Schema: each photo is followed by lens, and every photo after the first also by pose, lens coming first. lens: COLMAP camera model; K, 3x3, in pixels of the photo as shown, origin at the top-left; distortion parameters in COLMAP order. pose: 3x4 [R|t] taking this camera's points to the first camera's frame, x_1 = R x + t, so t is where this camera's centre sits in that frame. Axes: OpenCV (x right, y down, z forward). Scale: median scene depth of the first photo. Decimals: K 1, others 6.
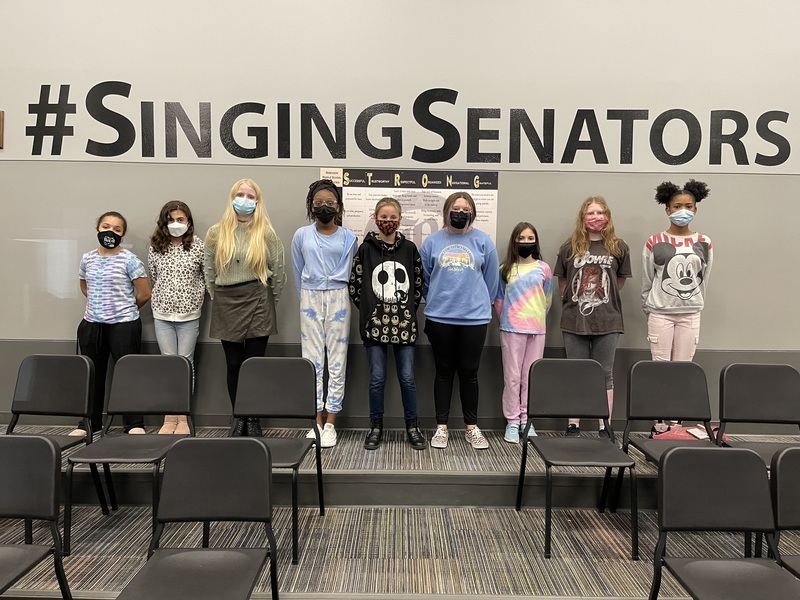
lens RADIAL K [[611.1, 0, 400.0], [0, 611.1, 300.0], [0, 0, 1]] dist [0.012436, 0.003097]
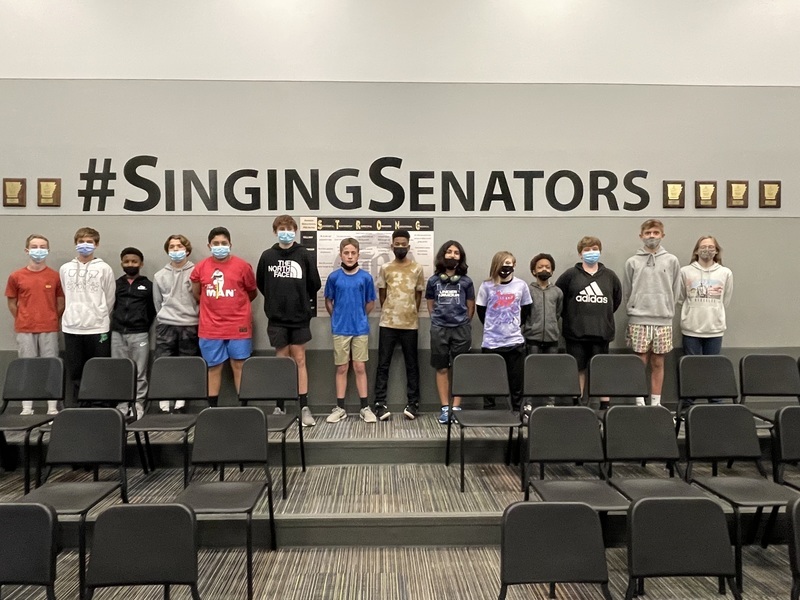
lens RADIAL K [[589.2, 0, 400.0], [0, 589.2, 300.0], [0, 0, 1]] dist [-0.009063, -0.002374]
pose [[0.999465, -0.017996, 0.027317, 0.048802], [0.018969, 0.999180, -0.035779, 0.014592], [-0.026651, 0.036278, 0.998986, -0.280894]]
